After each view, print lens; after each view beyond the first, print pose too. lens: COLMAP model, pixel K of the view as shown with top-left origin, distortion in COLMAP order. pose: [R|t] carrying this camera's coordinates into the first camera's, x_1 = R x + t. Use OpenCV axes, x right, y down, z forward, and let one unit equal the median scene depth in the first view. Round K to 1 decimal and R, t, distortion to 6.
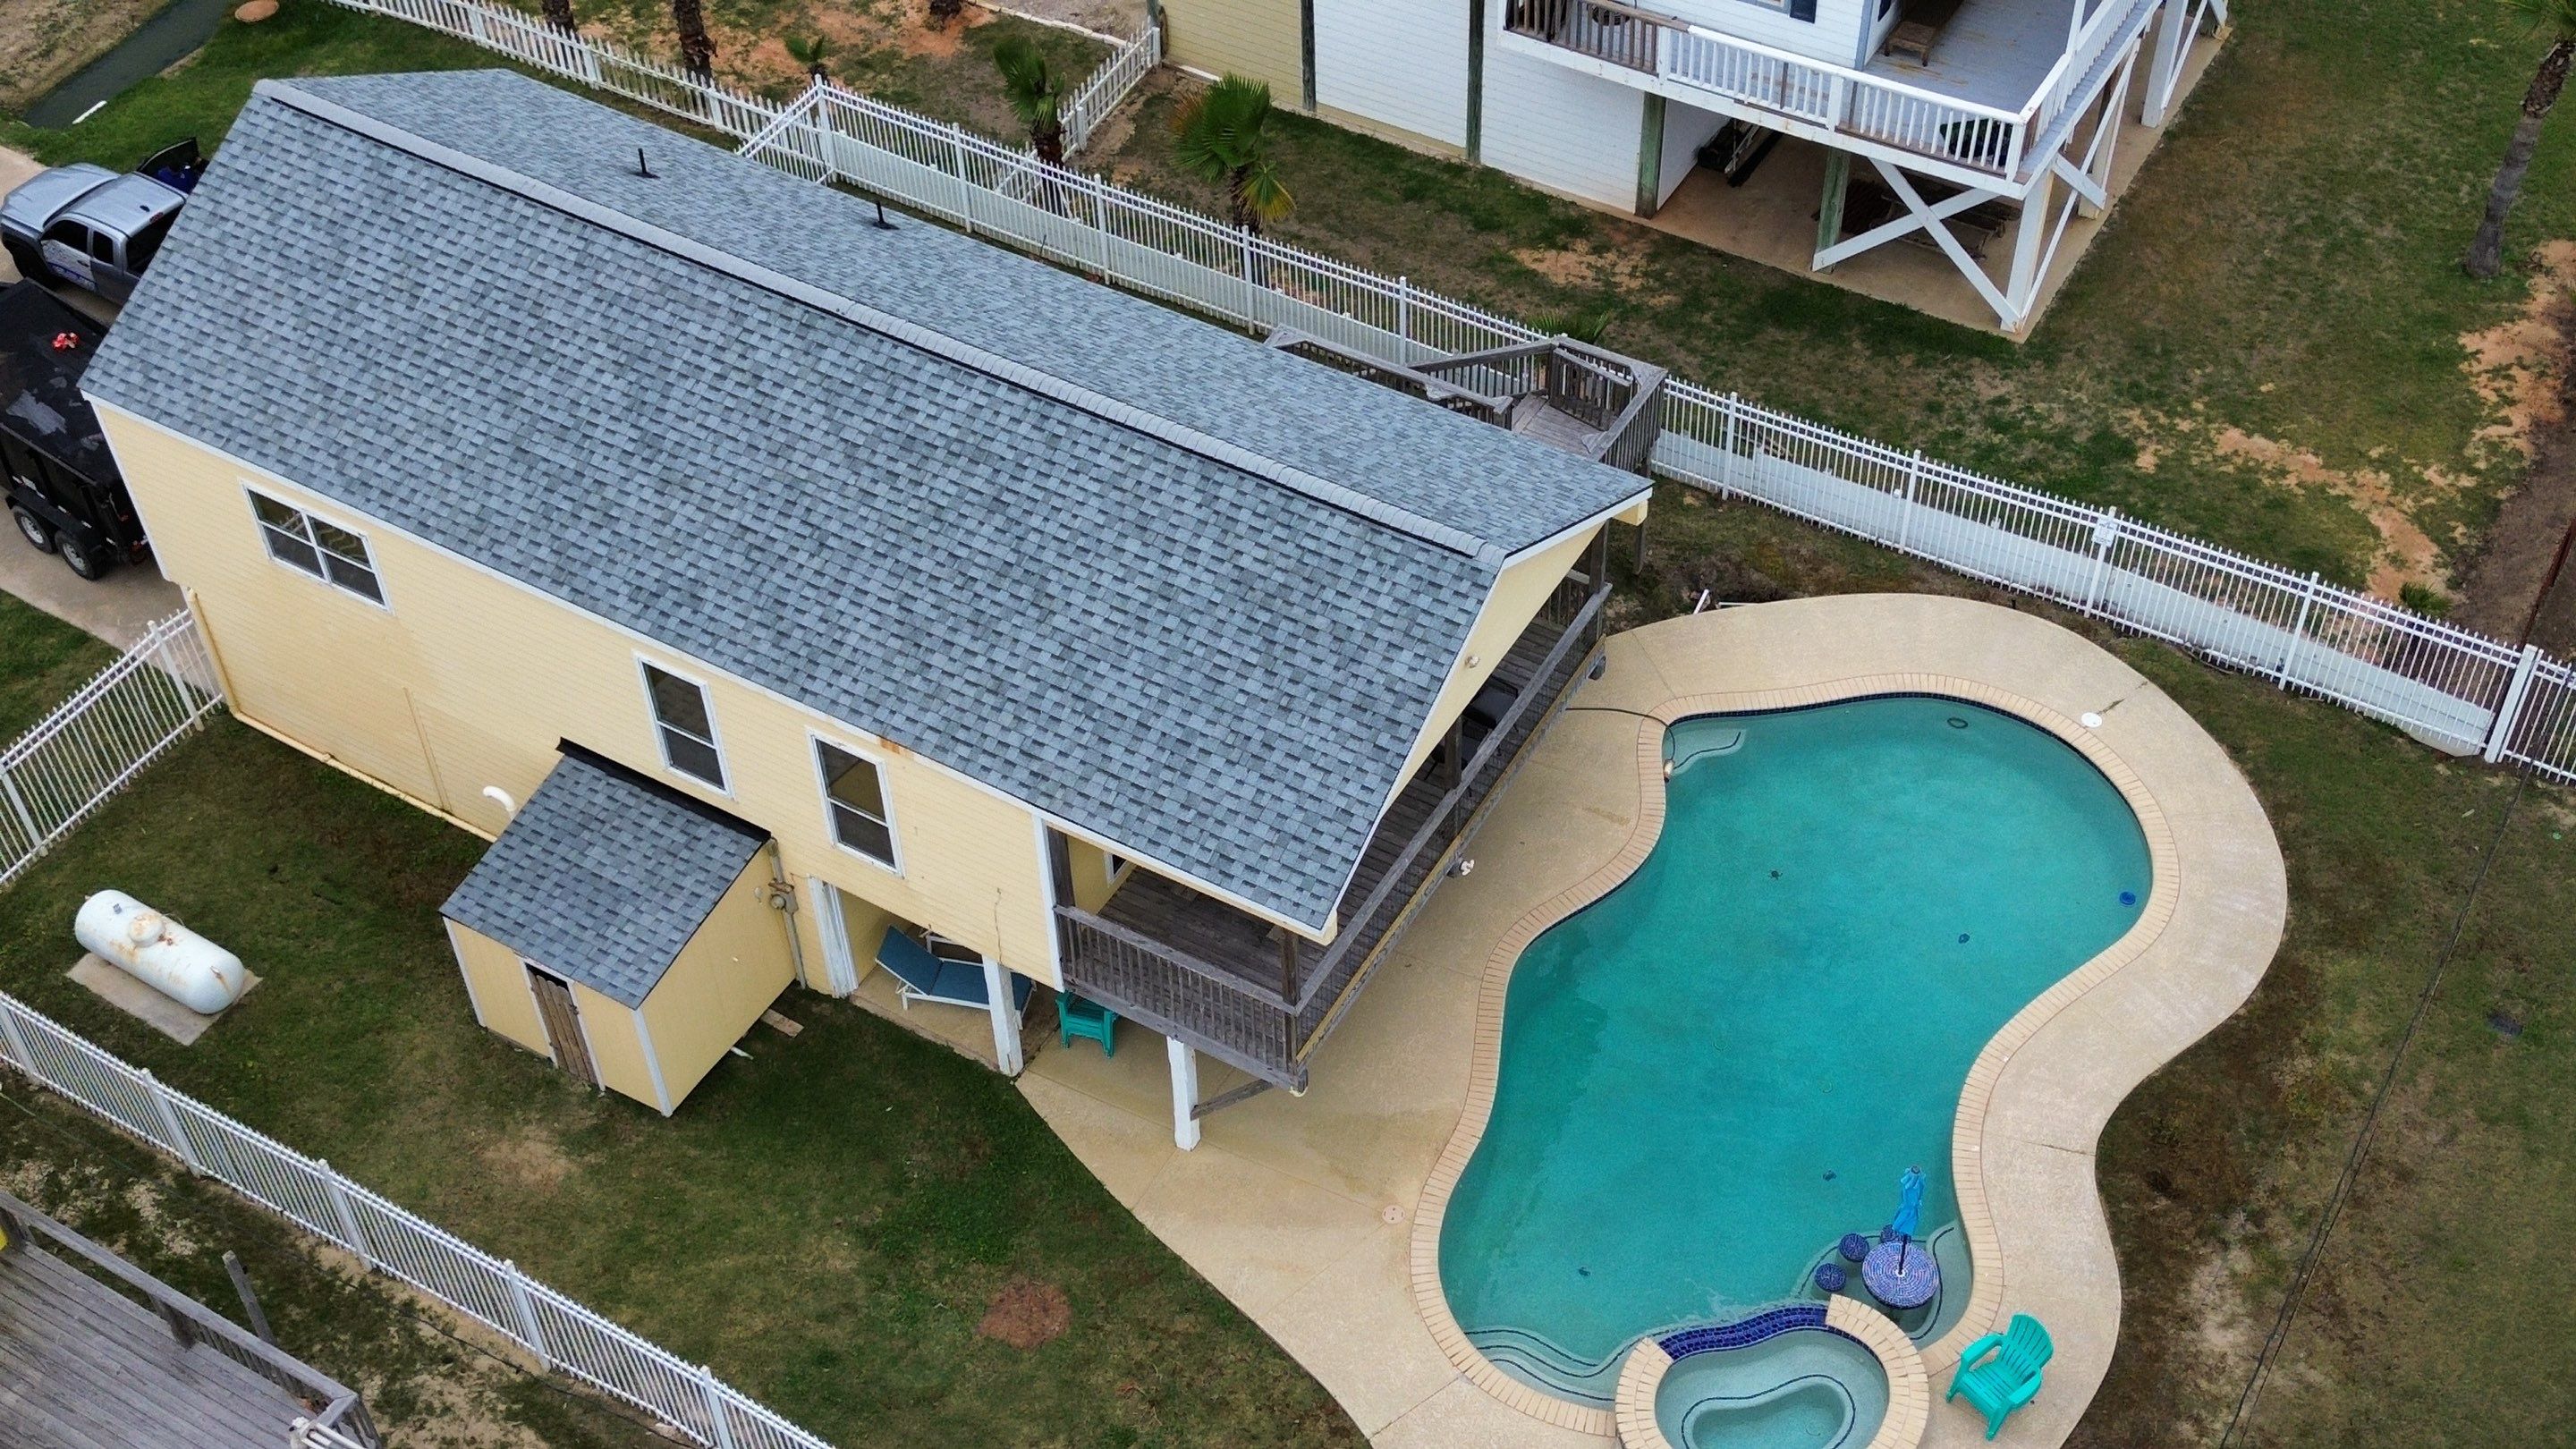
lens RADIAL K [[2959.1, 0, 1288.8], [0, 2959.1, 717.7], [0, 0, 1]] dist [0.186255, -0.537976]
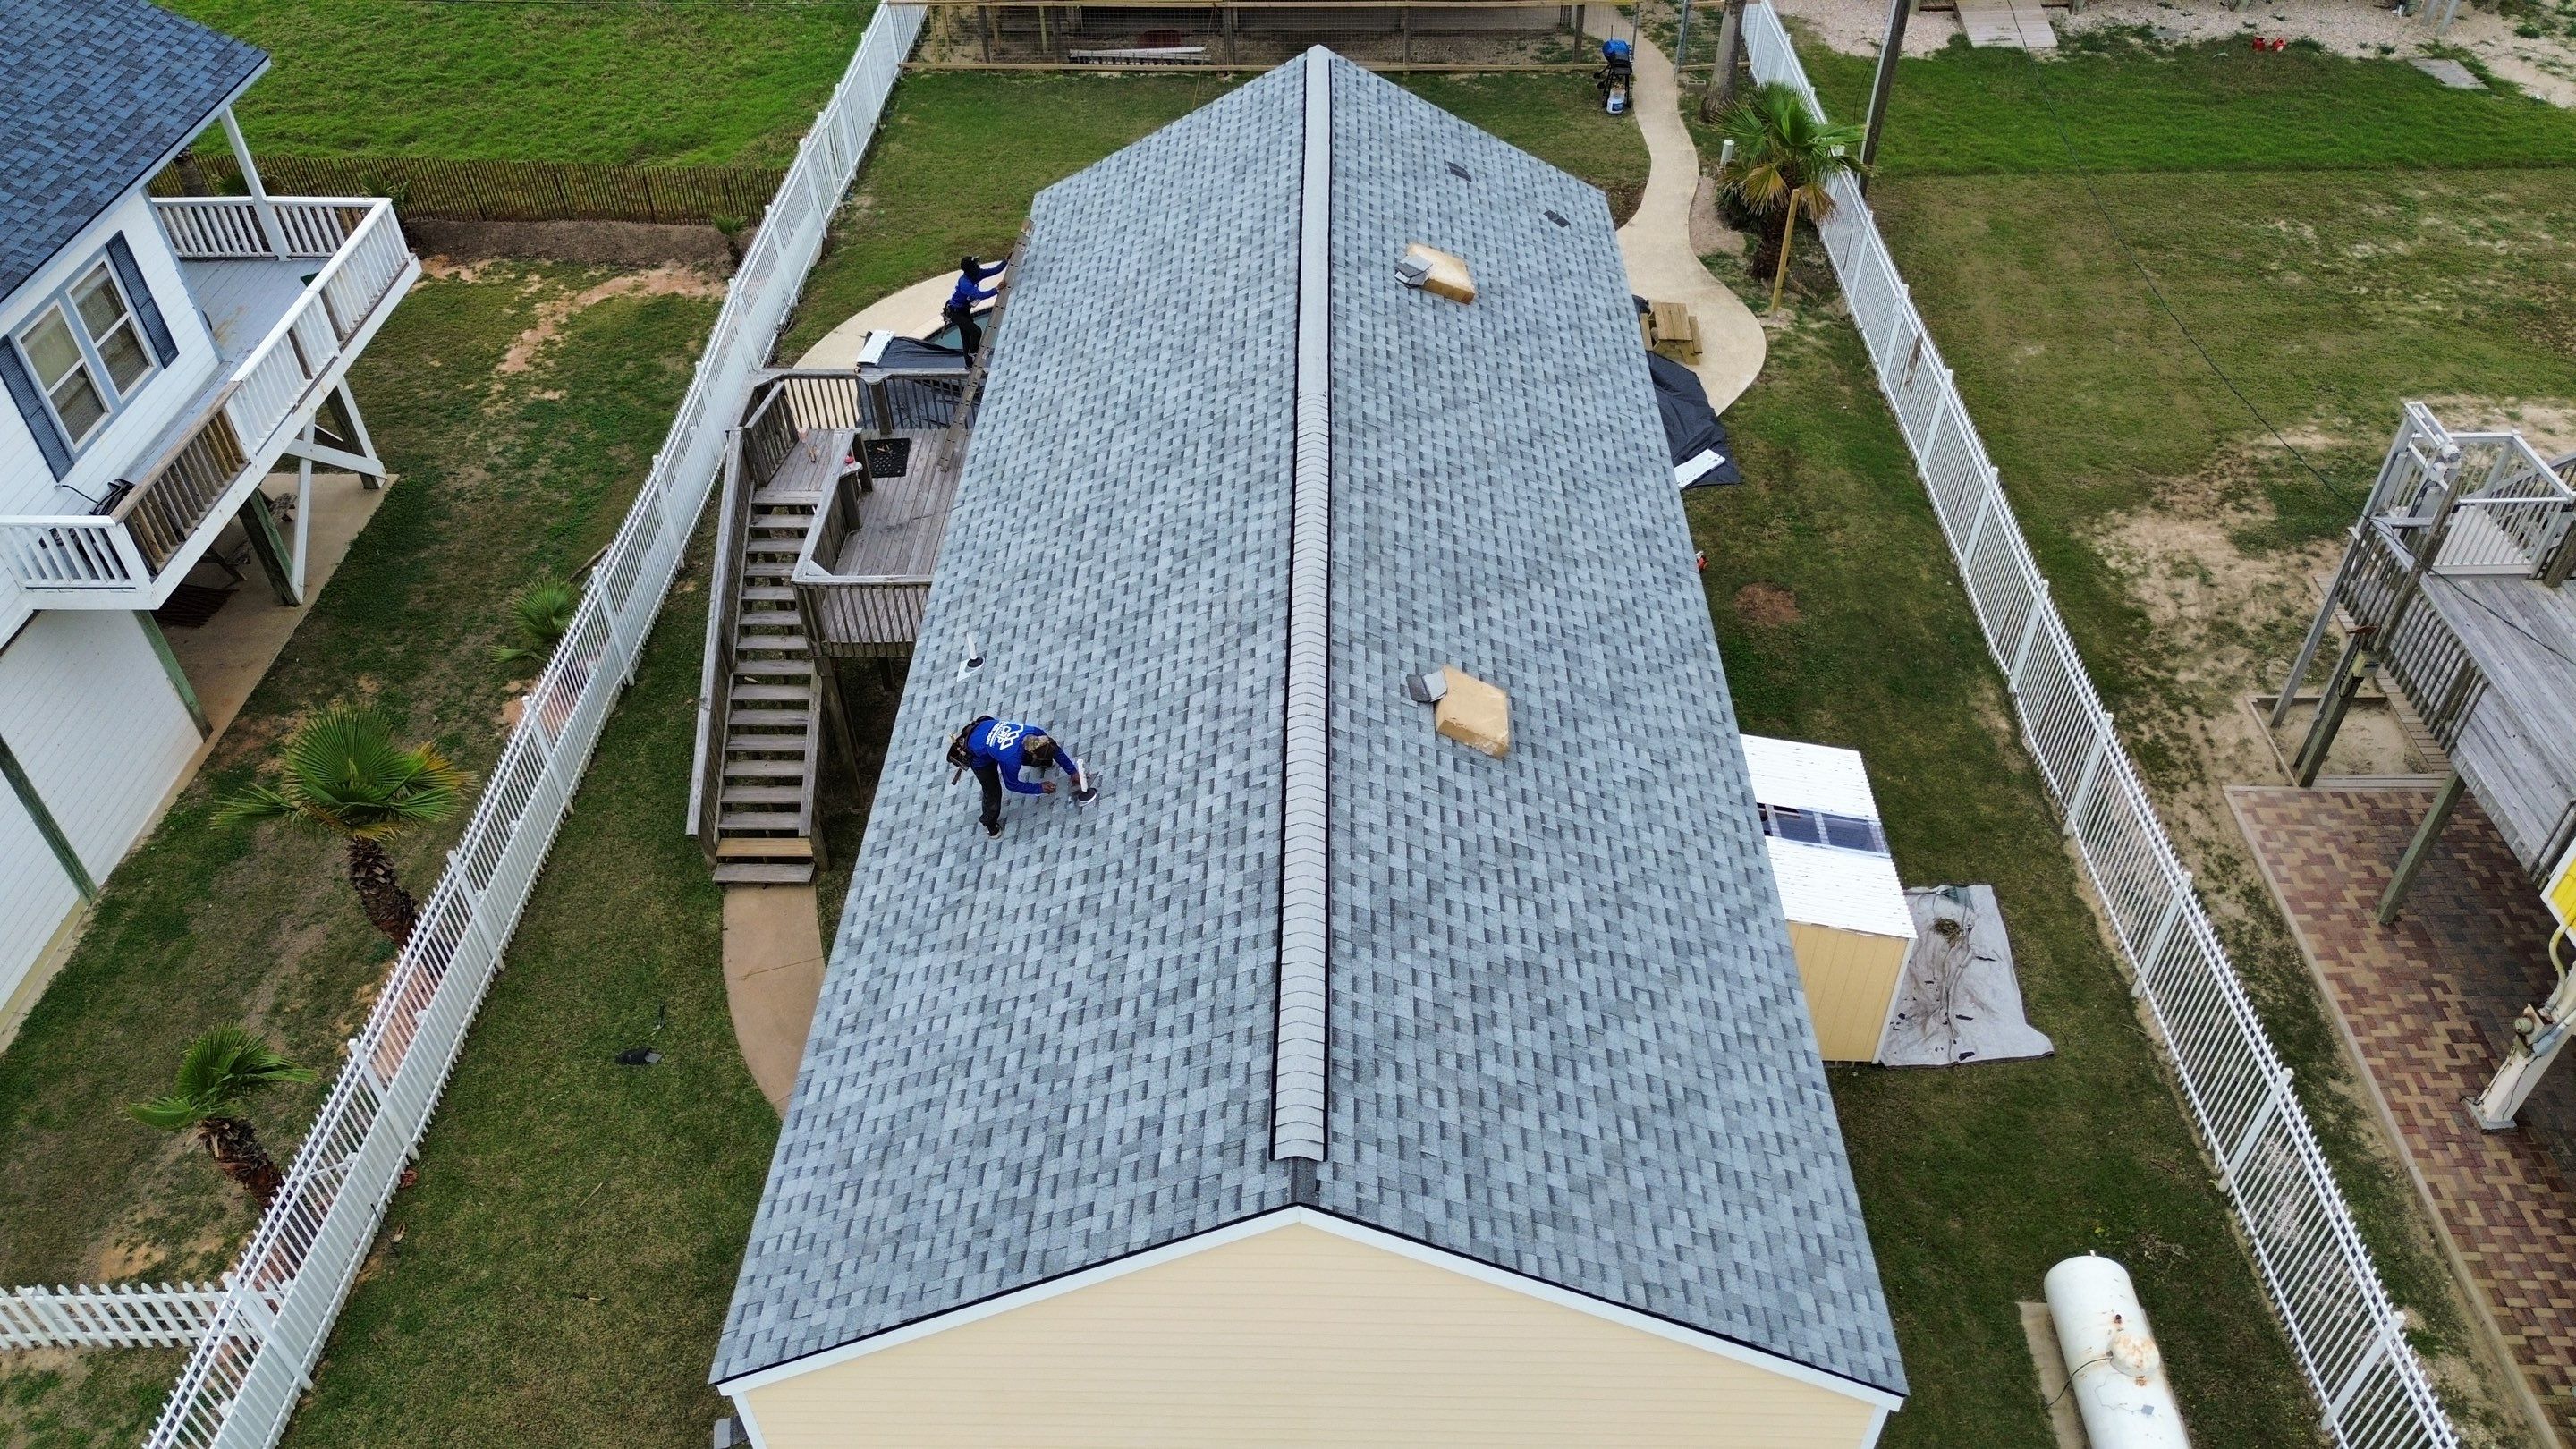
lens RADIAL K [[1819.7, 0, 1287.2], [0, 1819.7, 715.5], [0, 0, 1]] dist [0.067610, -0.059298]
pose [[-0.492690, -0.549863, 0.674468, -0.510138], [0.644953, 0.289598, 0.707226, -0.452119], [-0.584202, 0.783443, 0.211953, 0.914608]]
